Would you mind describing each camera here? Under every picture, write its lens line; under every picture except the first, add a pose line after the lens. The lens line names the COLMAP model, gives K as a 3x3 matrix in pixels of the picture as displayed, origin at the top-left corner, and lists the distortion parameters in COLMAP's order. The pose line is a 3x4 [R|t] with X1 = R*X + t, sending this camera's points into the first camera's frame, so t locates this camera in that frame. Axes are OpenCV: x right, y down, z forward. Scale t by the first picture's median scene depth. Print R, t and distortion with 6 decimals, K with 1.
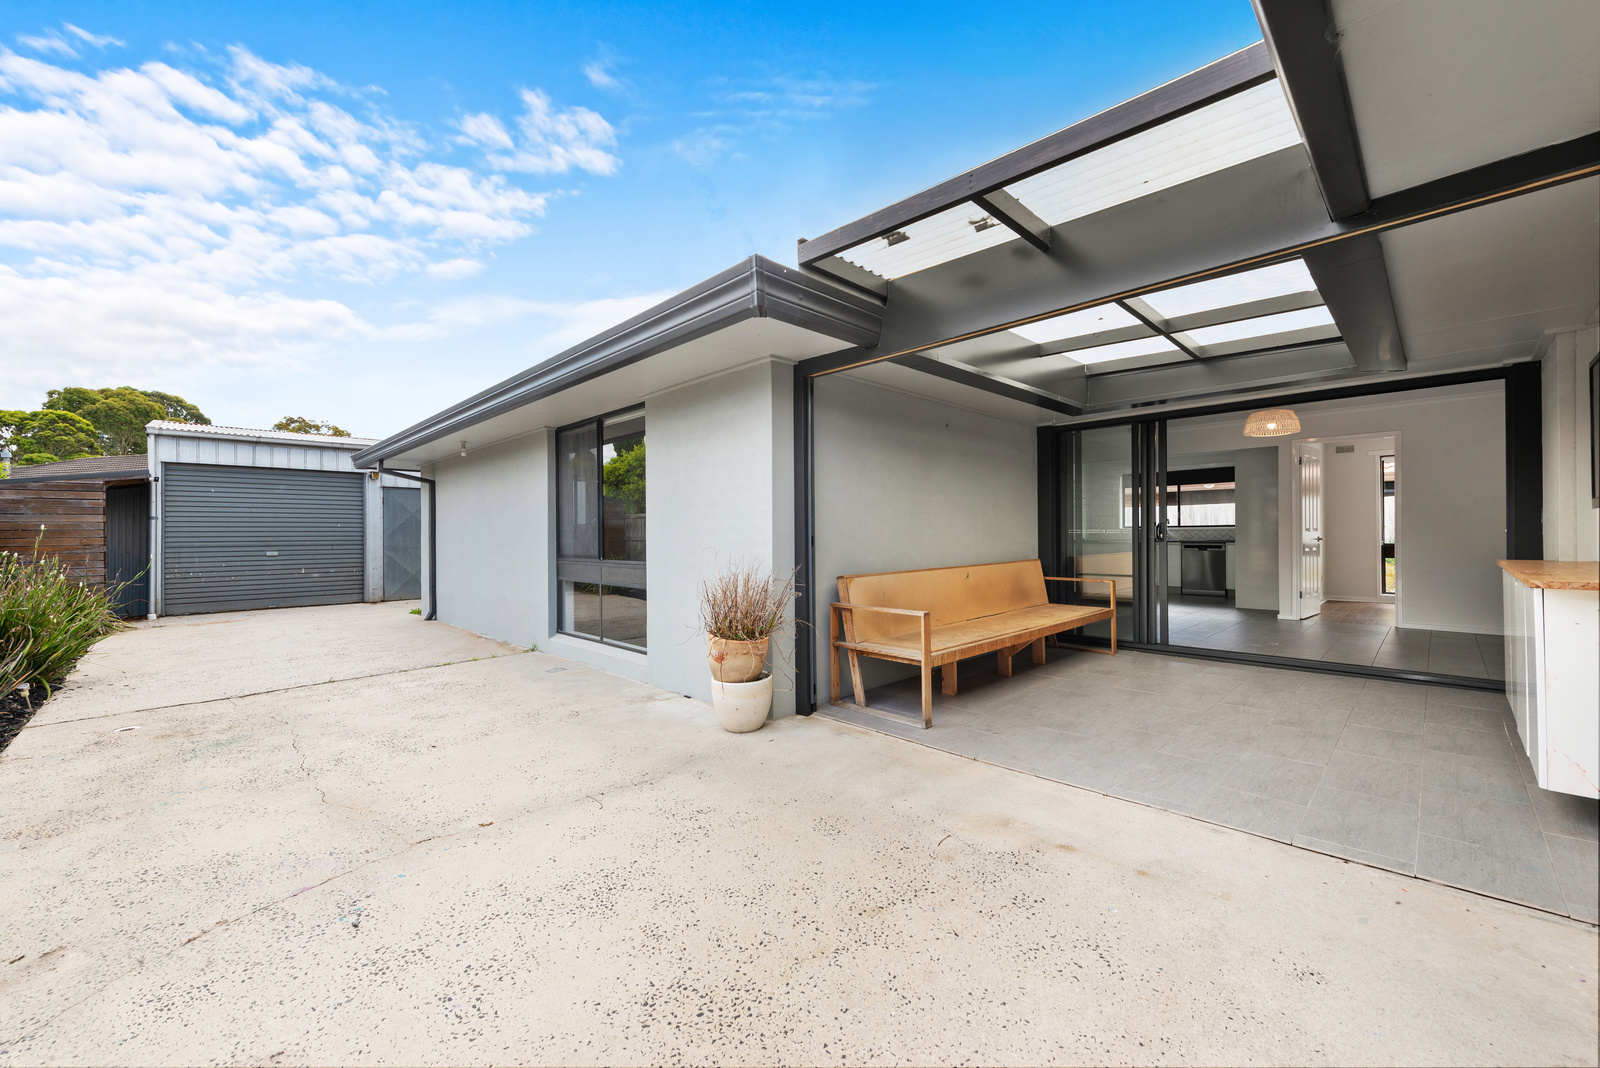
lens RADIAL K [[625.1, 0, 801.0], [0, 625.1, 530.2], [0, 0, 1]] dist [0.007419, -0.000756]
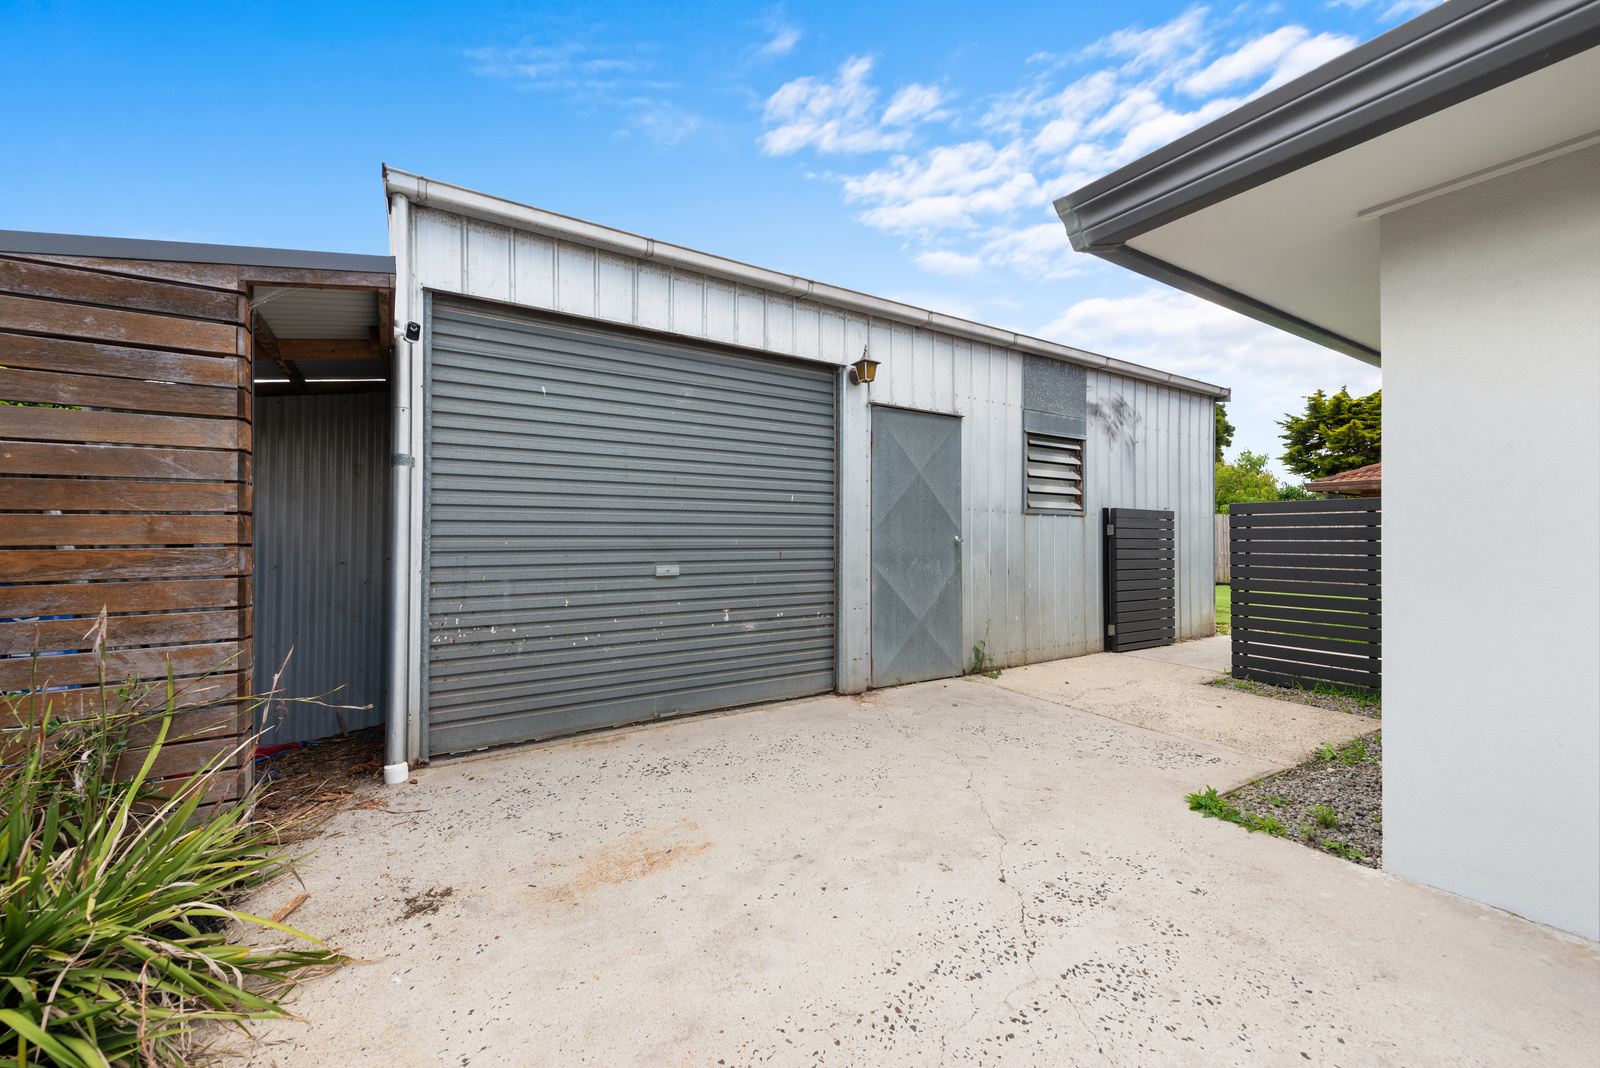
lens RADIAL K [[625.1, 0, 796.1], [0, 625.1, 529.7], [0, 0, 1]] dist [0.007419, -0.000756]
pose [[0.973059, 0.008721, -0.230389, -0.757031], [-0.008676, 0.999962, 0.001209, 0.013775], [0.230391, 0.000822, 0.973098, 0.732332]]
